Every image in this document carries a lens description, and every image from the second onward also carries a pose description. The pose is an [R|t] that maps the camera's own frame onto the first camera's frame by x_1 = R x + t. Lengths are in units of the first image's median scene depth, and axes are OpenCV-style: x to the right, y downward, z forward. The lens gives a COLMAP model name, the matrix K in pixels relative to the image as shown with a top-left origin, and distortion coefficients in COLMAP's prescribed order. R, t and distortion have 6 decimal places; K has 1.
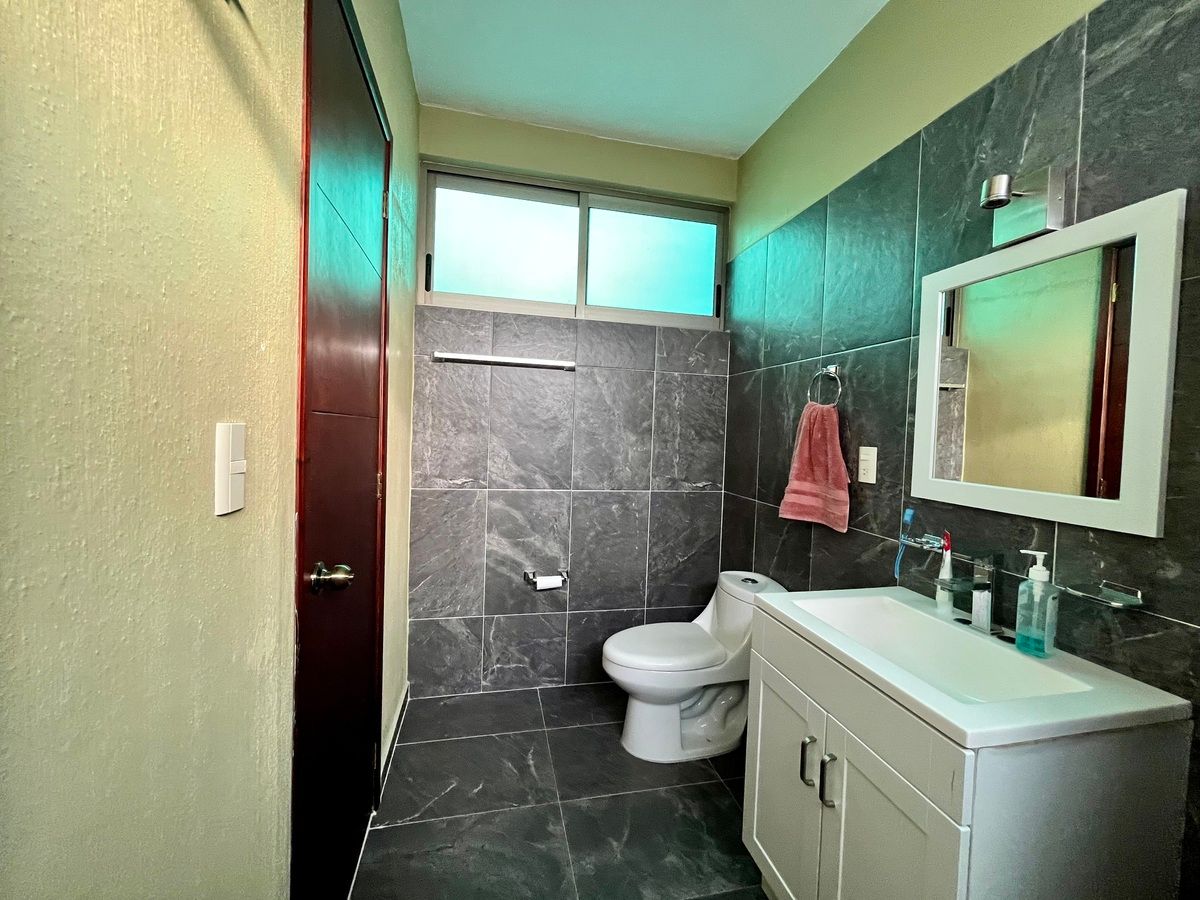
lens RADIAL K [[486.1, 0, 597.4], [0, 486.1, 443.4], [0, 0, 1]] dist [0.001553, 0.000266]
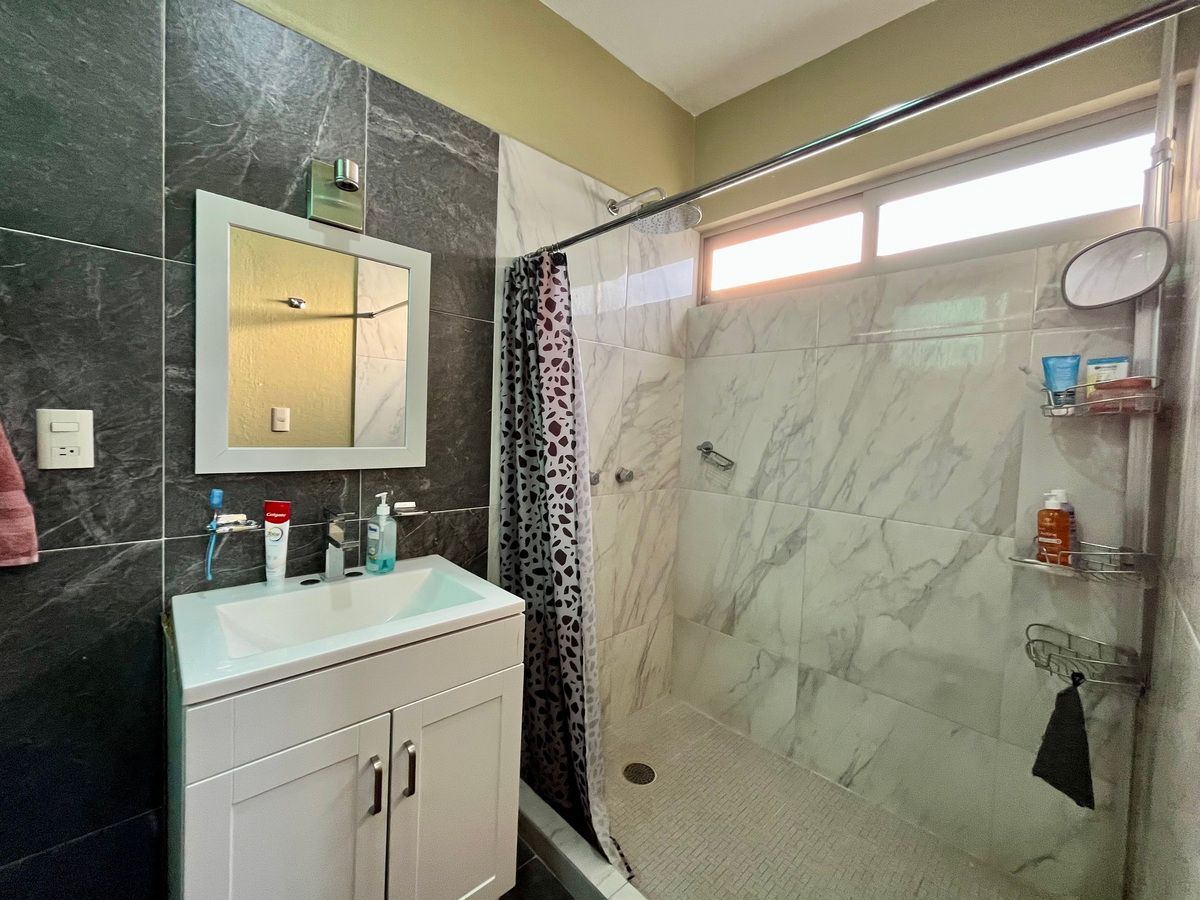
lens RADIAL K [[486.1, 0, 597.4], [0, 486.1, 443.4], [0, 0, 1]] dist [0.001553, 0.000266]
pose [[-0.503566, -0.087873, 0.859477, -0.319222], [-0.030439, 0.996001, 0.083997, -0.023211], [-0.863421, 0.016136, -0.504227, 0.779581]]
